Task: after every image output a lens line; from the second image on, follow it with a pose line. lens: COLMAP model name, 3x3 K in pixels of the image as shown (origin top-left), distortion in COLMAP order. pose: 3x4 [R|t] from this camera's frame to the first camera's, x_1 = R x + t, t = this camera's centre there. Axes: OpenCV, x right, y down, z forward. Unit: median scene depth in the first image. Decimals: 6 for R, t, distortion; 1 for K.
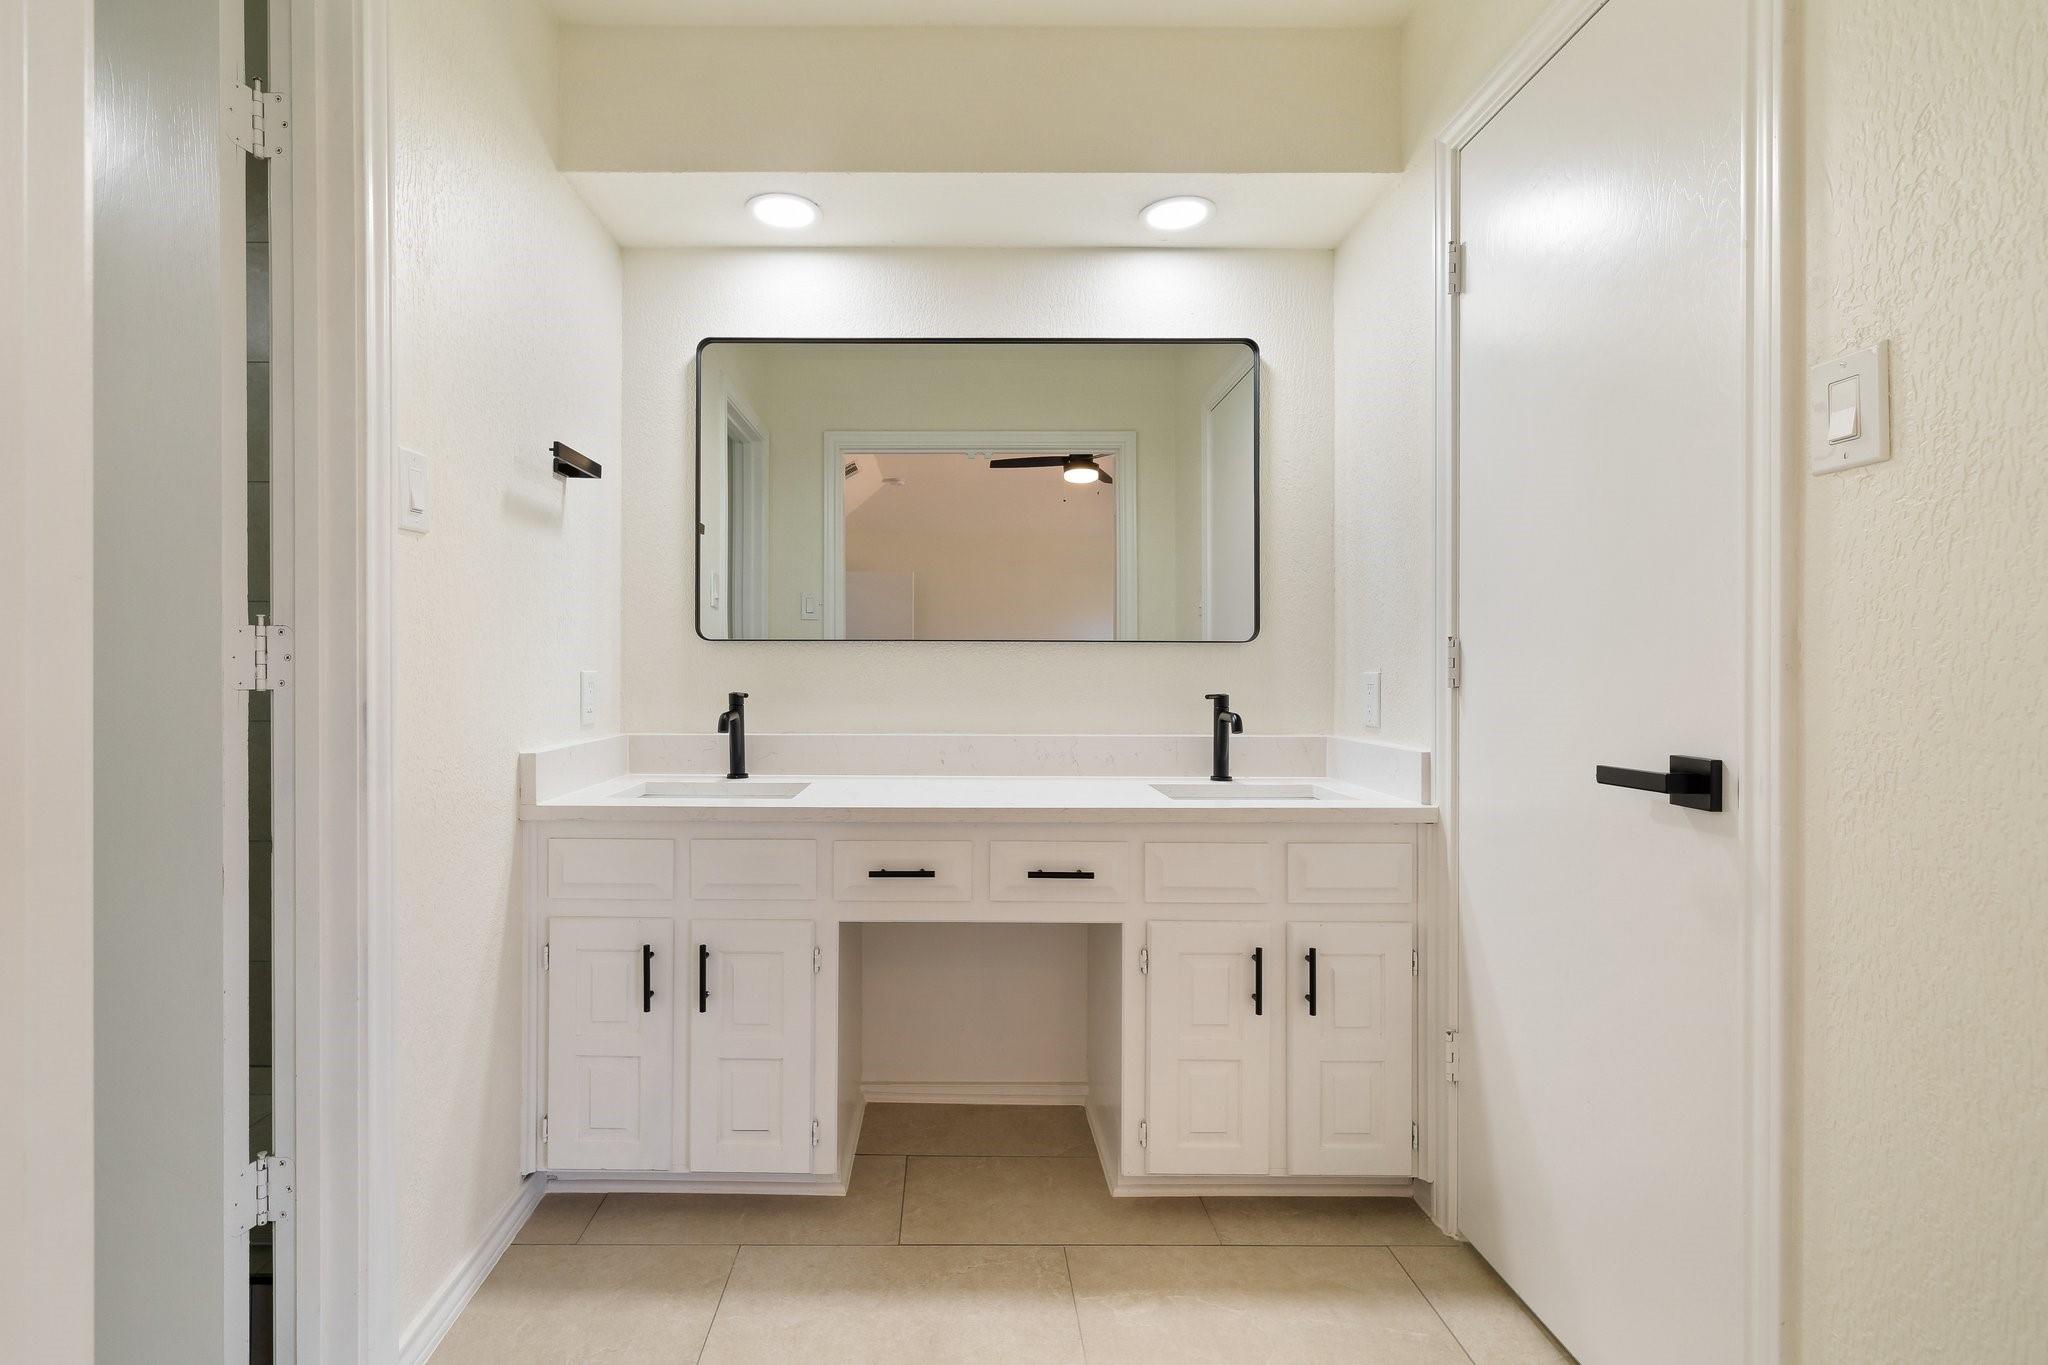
lens RADIAL K [[871.0, 0, 1003.8], [0, 871.0, 653.1], [0, 0, 1]] dist [0.000812, 0.001051]
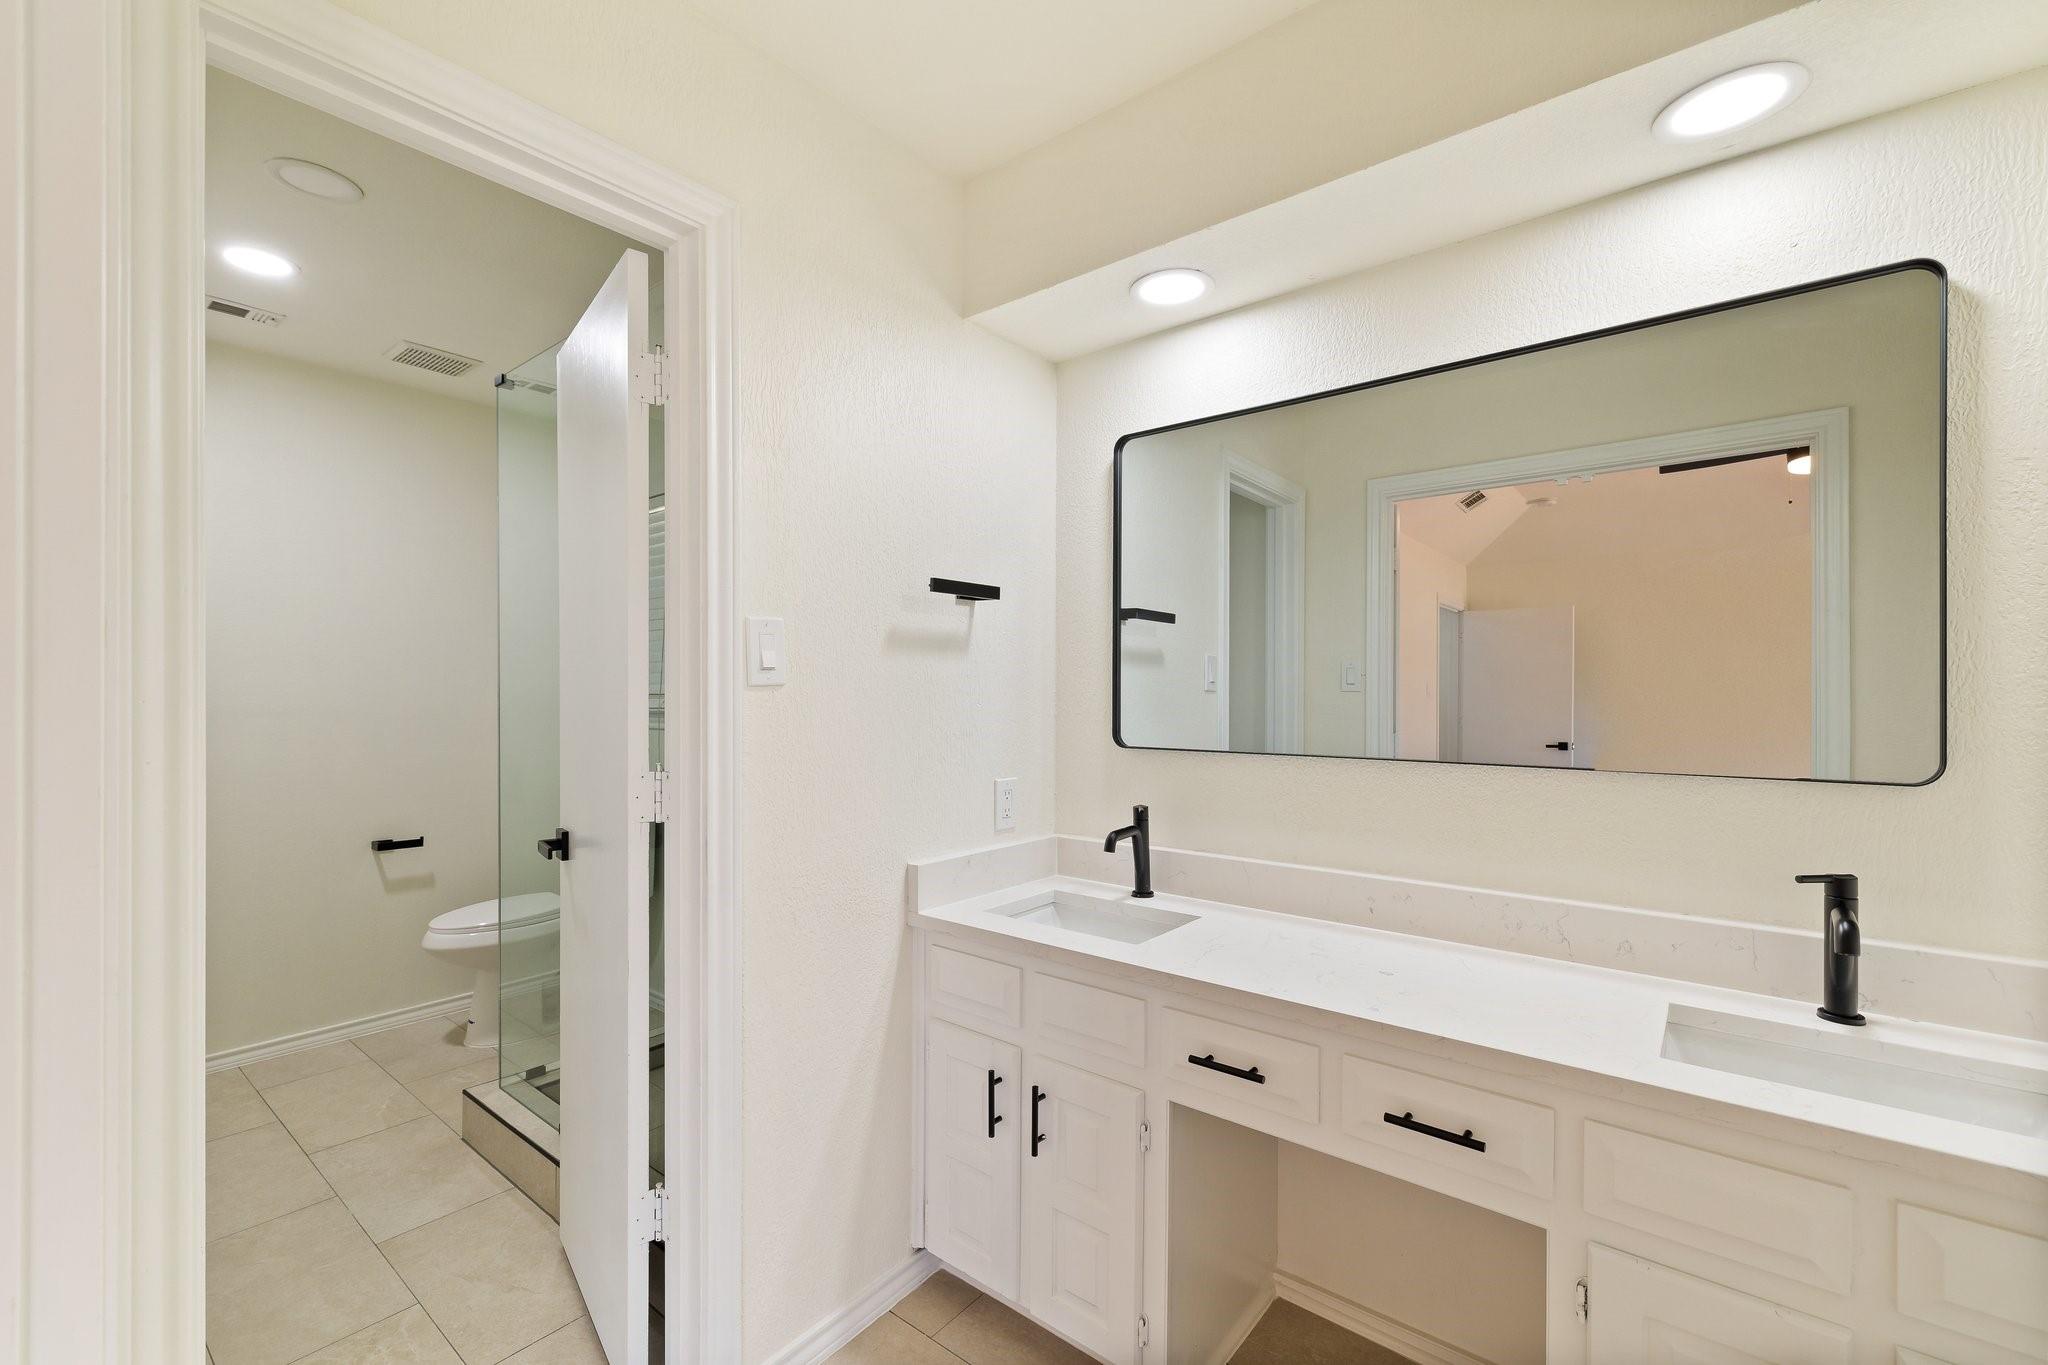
lens RADIAL K [[871.0, 0, 1030.1], [0, 871.0, 693.8], [0, 0, 1]] dist [0.000812, 0.001051]
pose [[0.772147, 0.000170, -0.635444, 0.251447], [-0.000066, 1.000000, 0.000188, -0.095868], [0.635444, -0.000103, 0.772147, 0.236961]]
